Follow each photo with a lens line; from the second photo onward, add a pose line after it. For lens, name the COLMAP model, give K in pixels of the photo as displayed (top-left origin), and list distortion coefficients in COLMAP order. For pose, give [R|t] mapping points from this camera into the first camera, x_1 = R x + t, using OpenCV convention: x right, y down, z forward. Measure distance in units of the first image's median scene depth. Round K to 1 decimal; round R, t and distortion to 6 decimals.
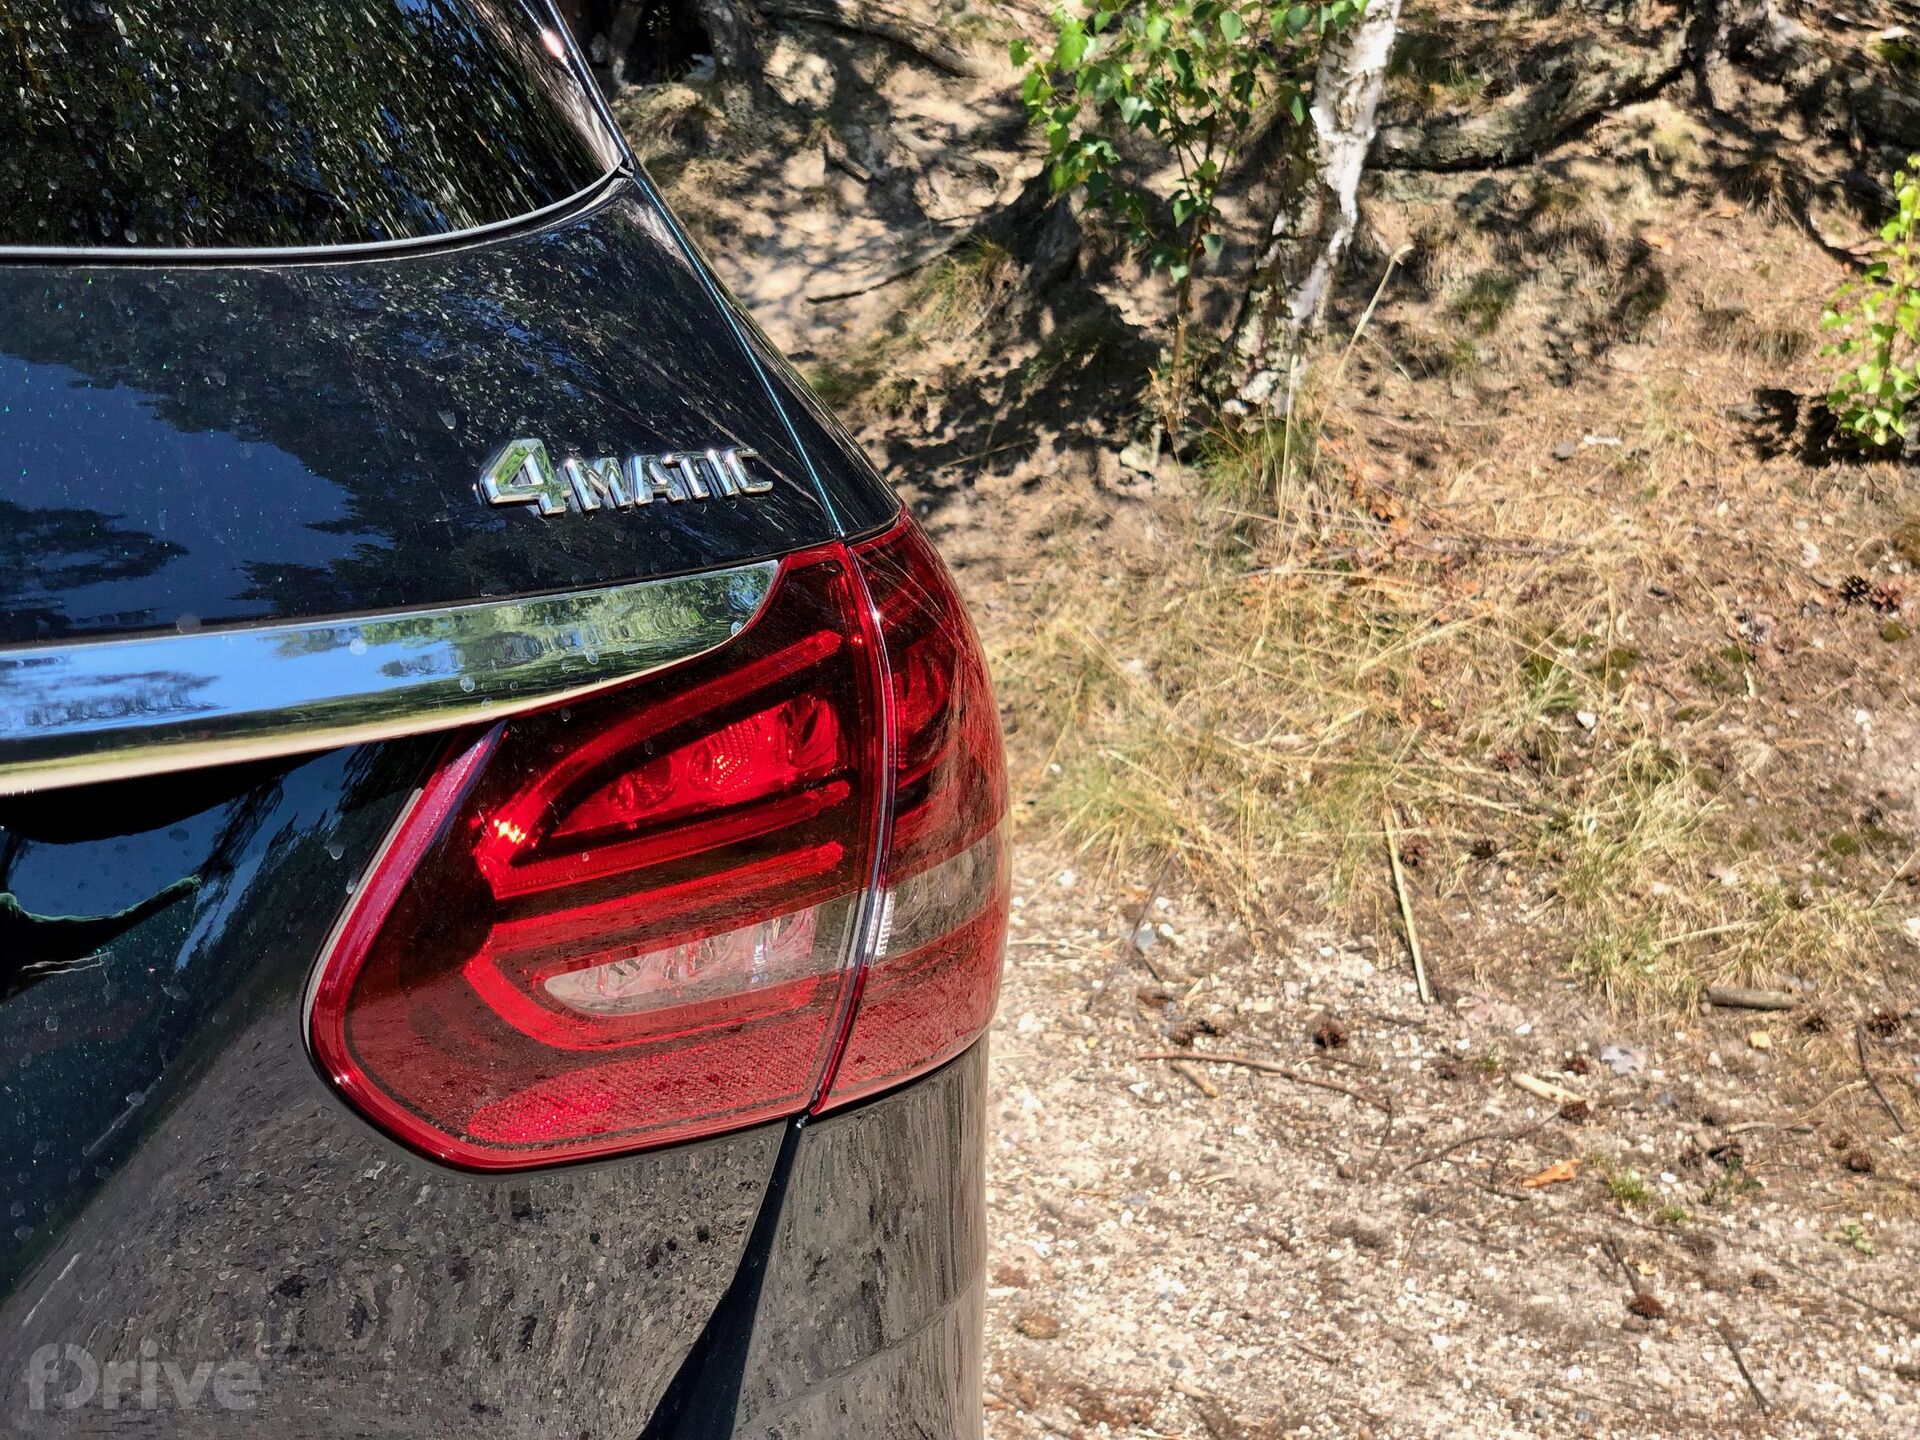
lens RADIAL K [[2896.6, 0, 959.1], [0, 2896.6, 715.7], [0, 0, 1]] dist [0.059647, 0.000000]
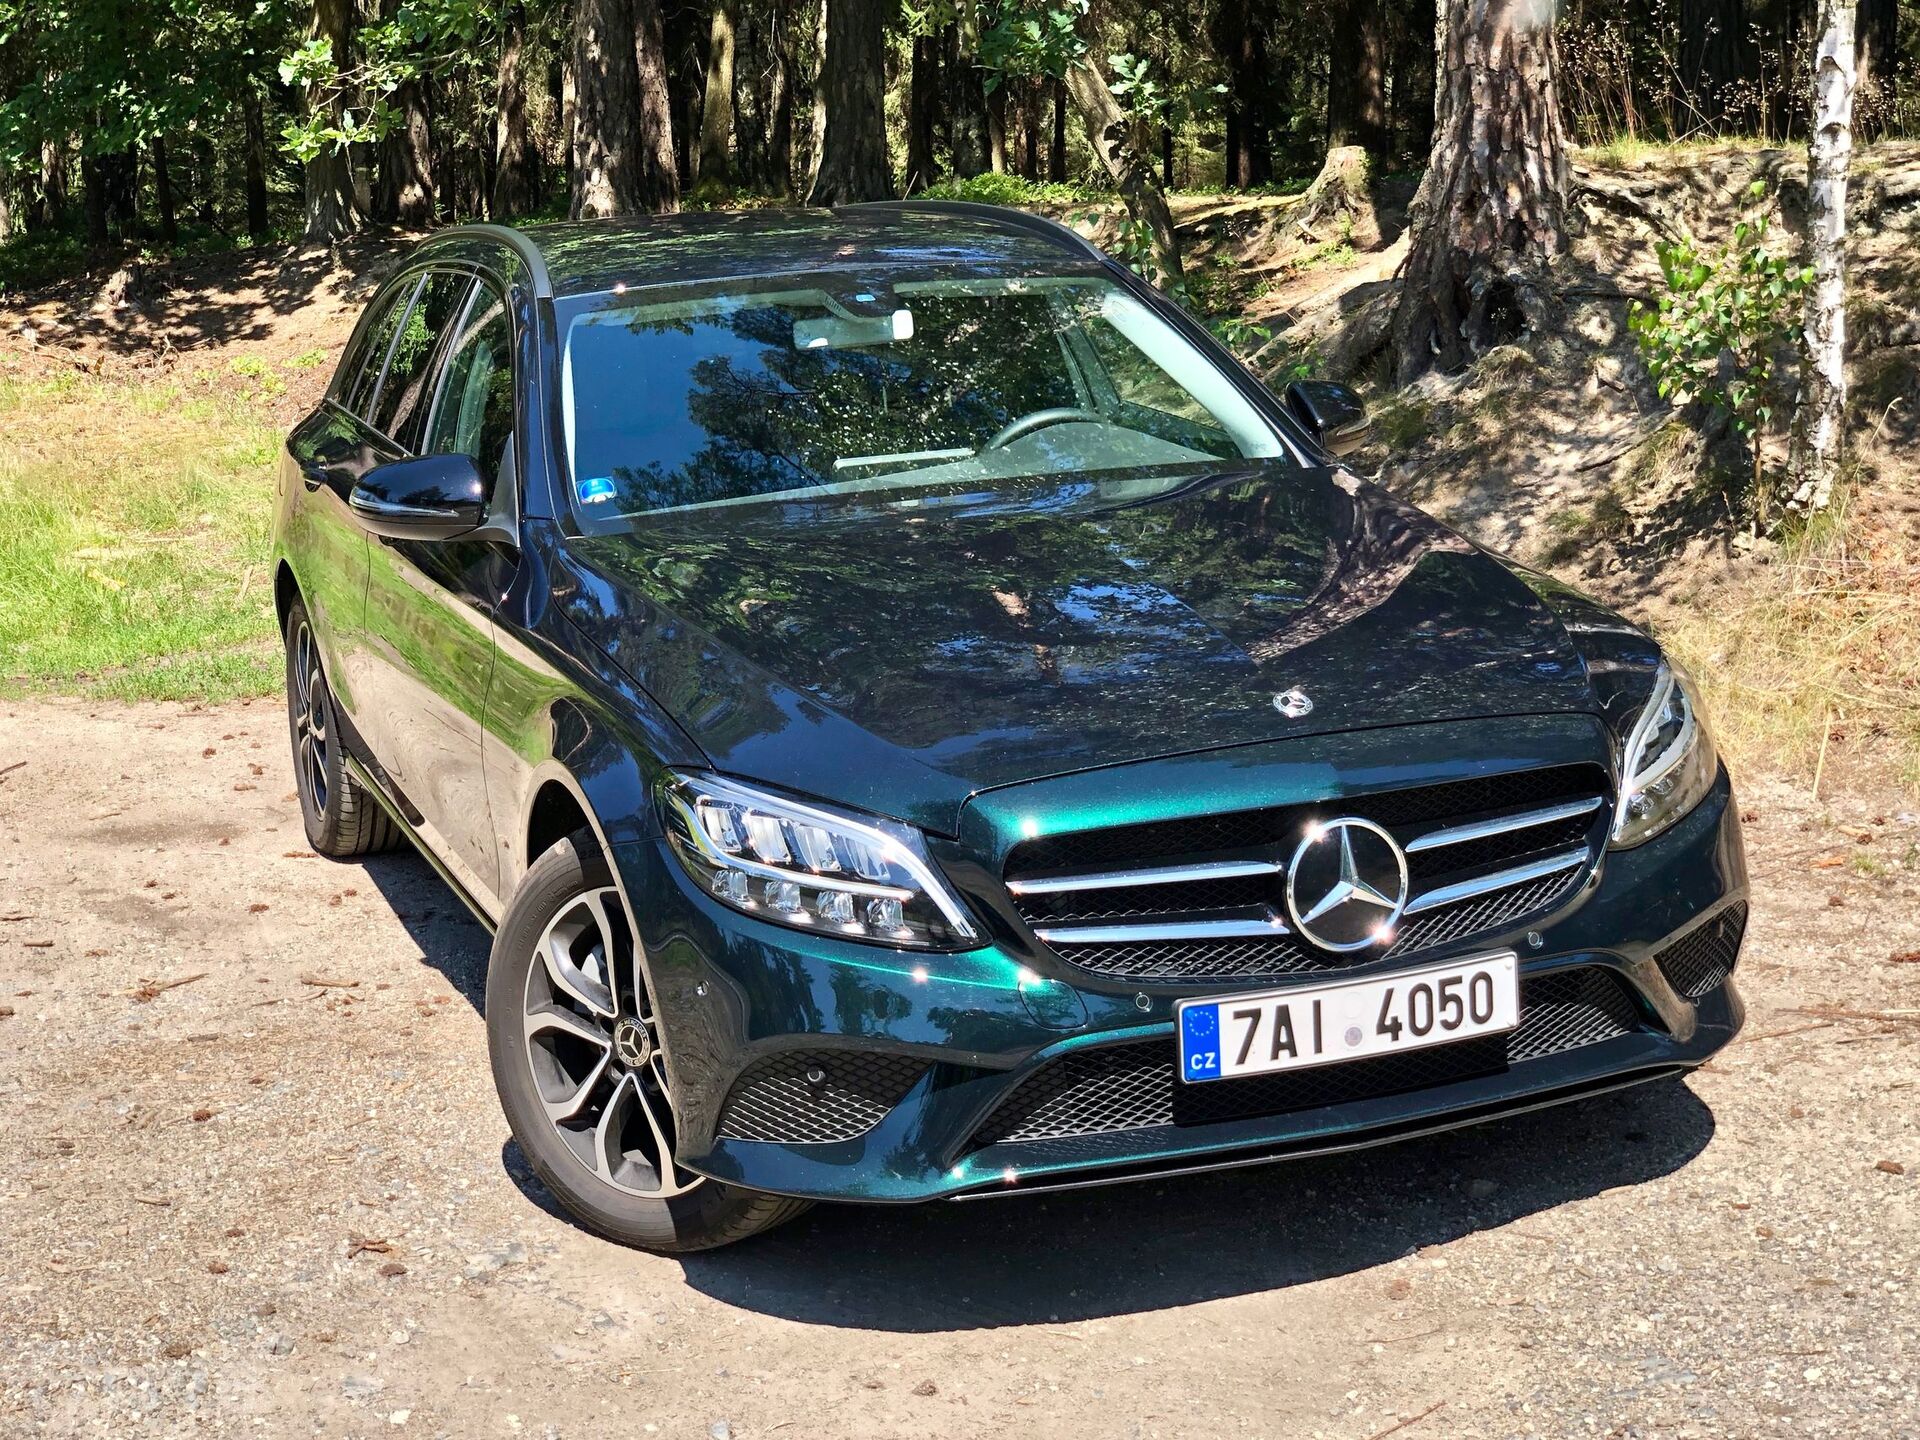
lens RADIAL K [[3092.5, 0, 995.5], [0, 3092.5, 677.7], [0, 0, 1]] dist [0.087996, 0.000000]
pose [[0.918351, -0.099456, -0.383067, 0.357228], [0.069747, 0.993431, -0.090717, 0.128752], [0.389573, 0.056592, 0.919255, -0.863813]]
